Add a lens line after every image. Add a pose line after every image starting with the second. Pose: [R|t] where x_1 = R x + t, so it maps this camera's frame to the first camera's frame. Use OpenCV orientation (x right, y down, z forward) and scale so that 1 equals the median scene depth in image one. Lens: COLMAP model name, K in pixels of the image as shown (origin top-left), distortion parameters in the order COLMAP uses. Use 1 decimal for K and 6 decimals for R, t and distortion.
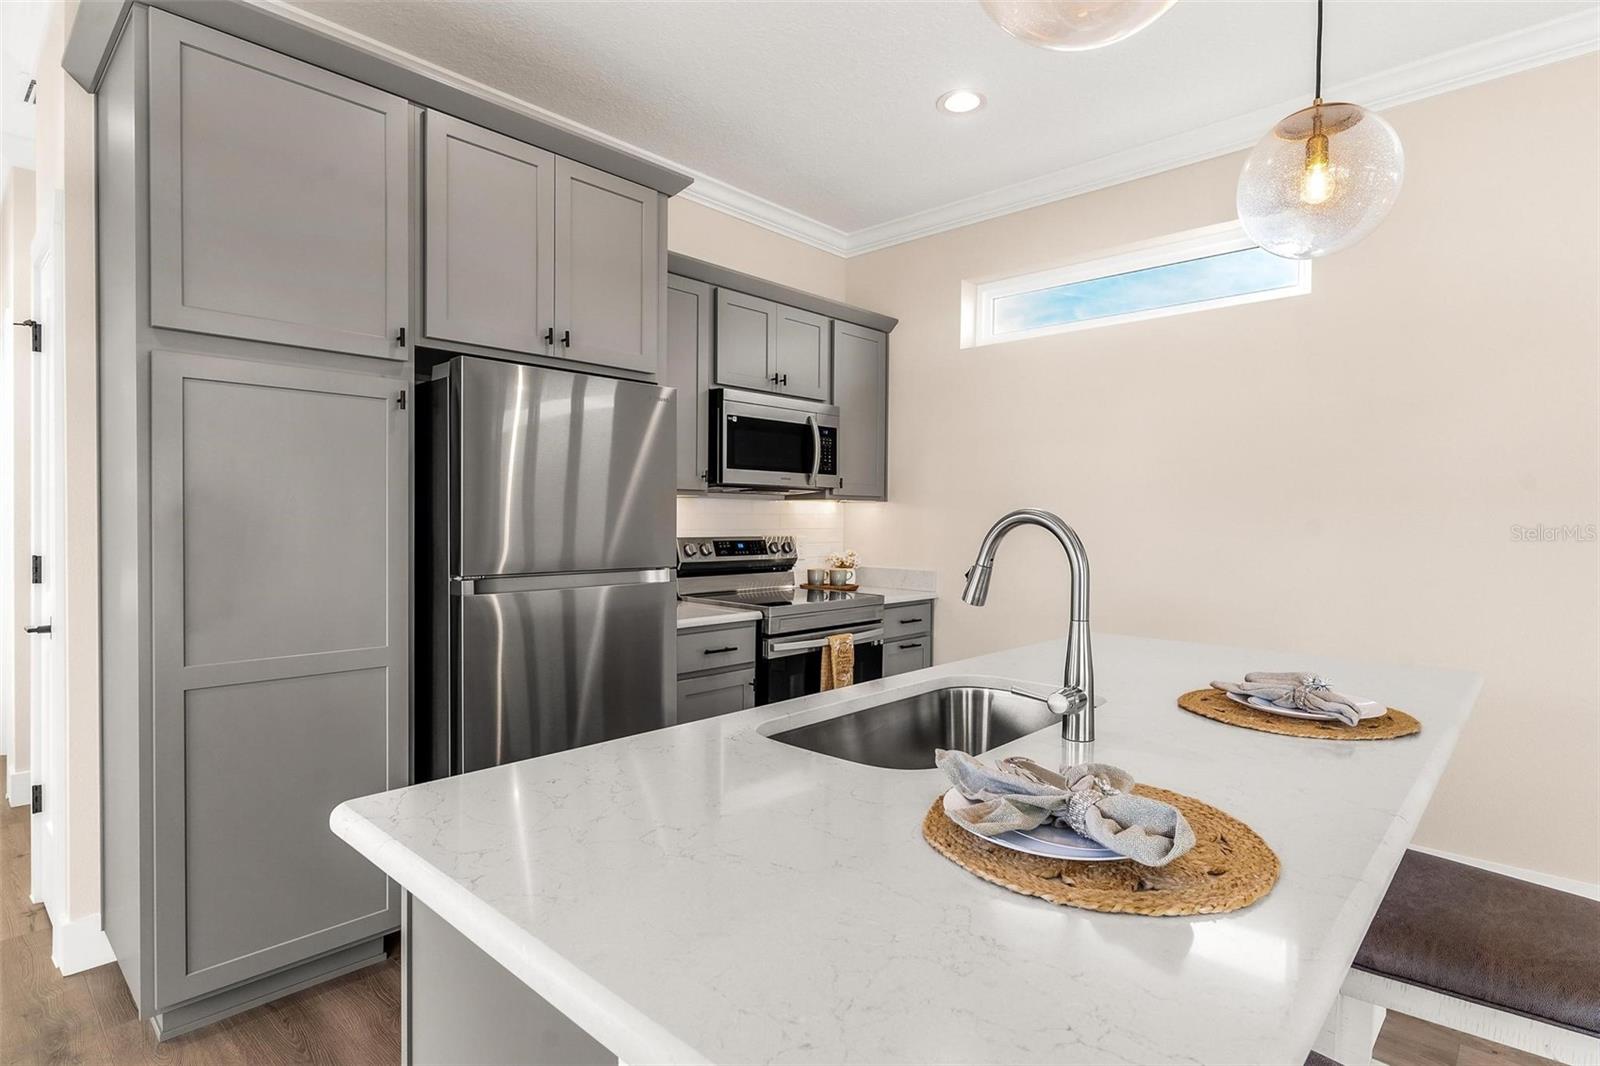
lens RADIAL K [[815.9, 0, 794.7], [0, 815.9, 538.7], [0, 0, 1]] dist [0.000059, 0.000377]
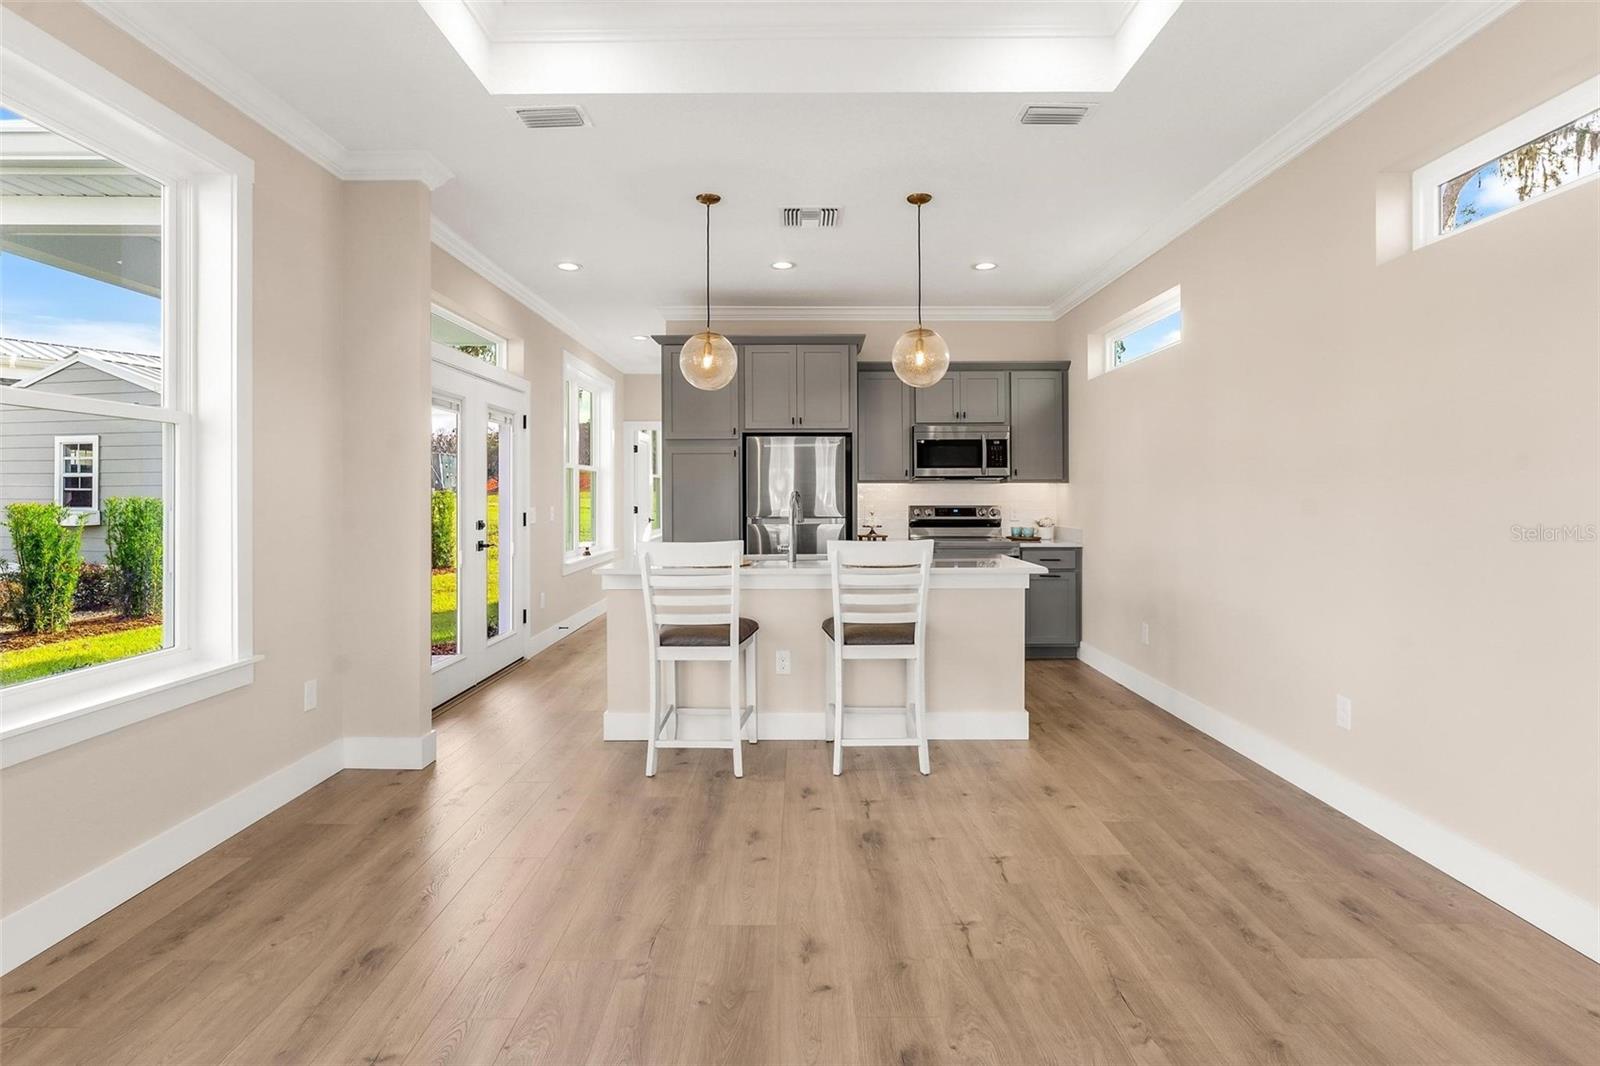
lens RADIAL K [[824.9, 0, 803.6], [0, 824.9, 499.8], [0, 0, 1]] dist [-0.001415, 0.000700]
pose [[0.689810, -0.009543, -0.723927, 1.093664], [-0.010508, 0.999676, -0.023191, 0.033221], [0.723914, 0.023605, 0.689486, -0.491734]]
